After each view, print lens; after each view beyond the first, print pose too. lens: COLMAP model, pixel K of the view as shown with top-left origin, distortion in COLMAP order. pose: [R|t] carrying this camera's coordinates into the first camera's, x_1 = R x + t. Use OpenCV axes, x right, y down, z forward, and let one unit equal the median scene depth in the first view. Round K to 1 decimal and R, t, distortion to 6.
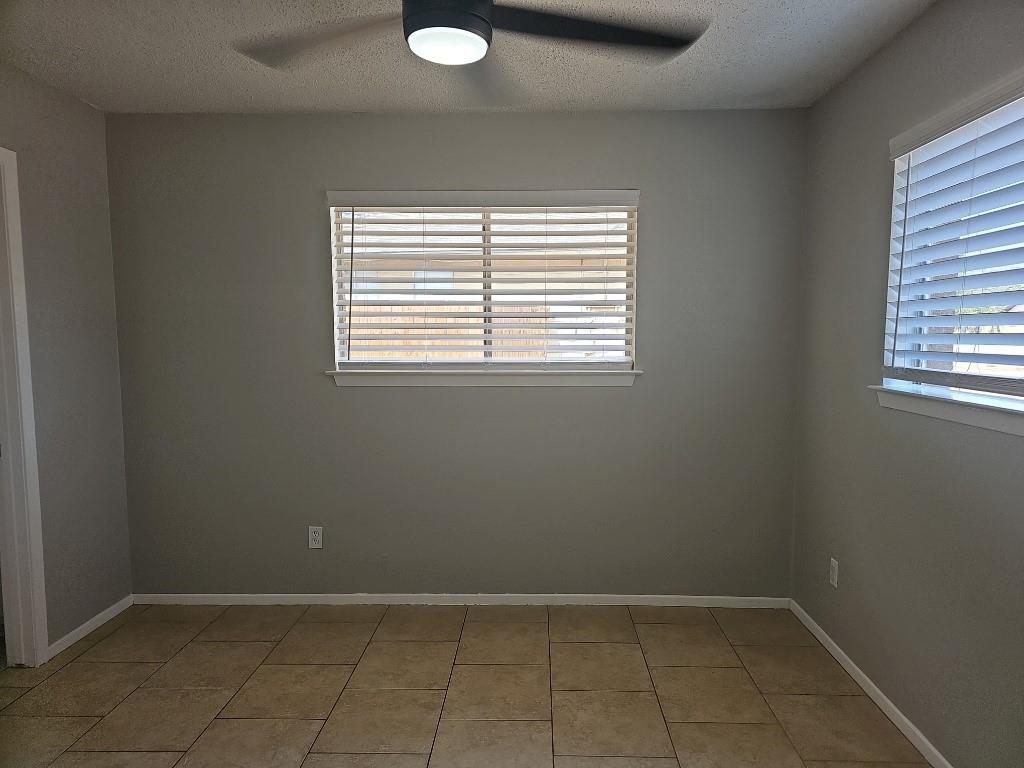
lens RADIAL K [[677.8, 0, 520.2], [0, 677.8, 386.0], [0, 0, 1]] dist [0.062344, -0.042940]
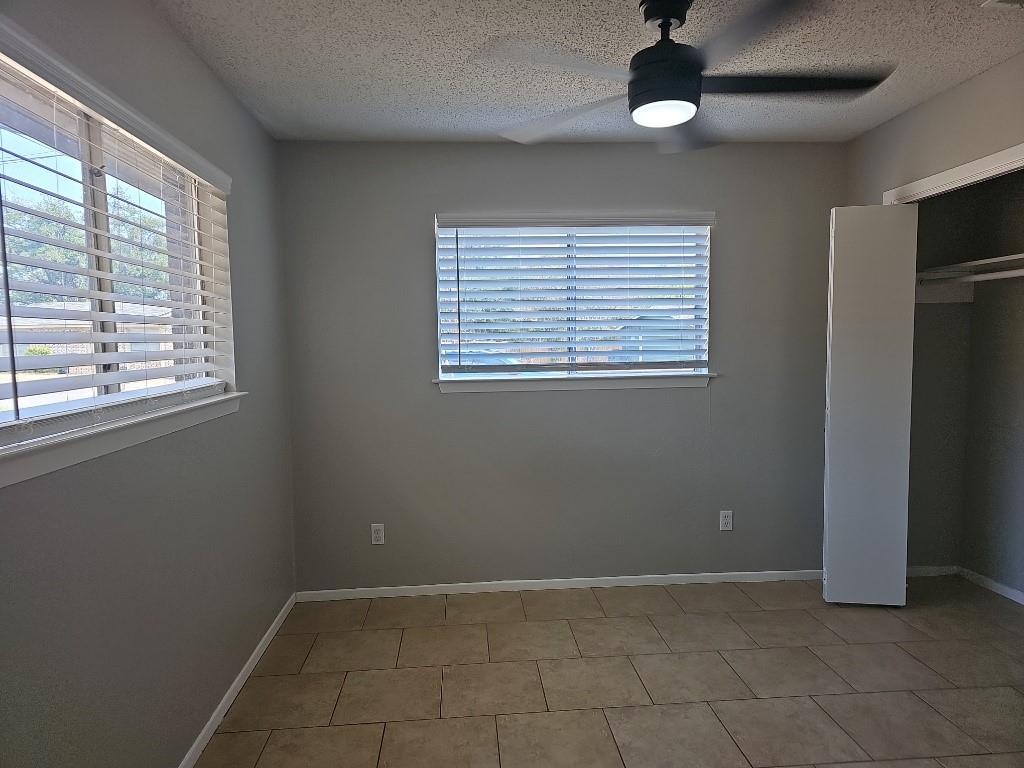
lens RADIAL K [[677.8, 0, 509.9], [0, 677.8, 382.2], [0, 0, 1]] dist [0.062344, -0.042940]
pose [[-0.099269, -0.059950, 0.993253, -0.703046], [0.103855, 0.992108, 0.070260, -0.060127], [-0.989626, 0.110129, -0.092259, 0.749488]]
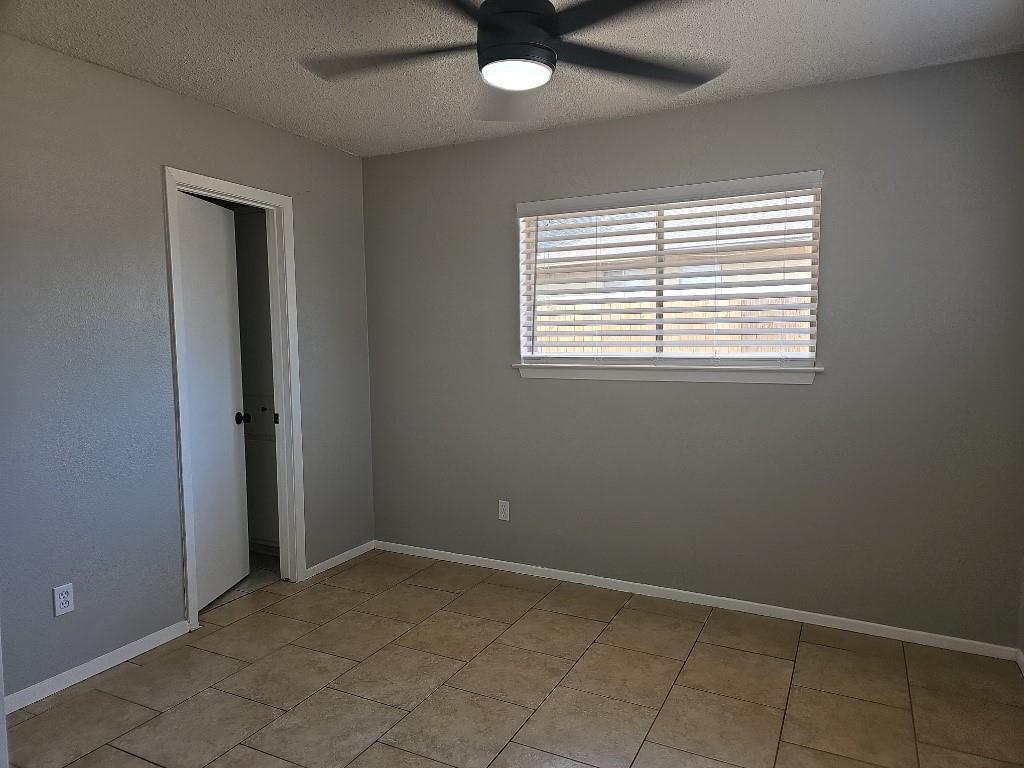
lens RADIAL K [[677.8, 0, 511.3], [0, 677.8, 381.9], [0, 0, 1]] dist [0.062344, -0.042940]
pose [[0.899754, 0.023255, -0.435777, 0.206363], [-0.023258, 0.999715, 0.005328, 0.001203], [0.435777, 0.005341, 0.900039, -0.009628]]
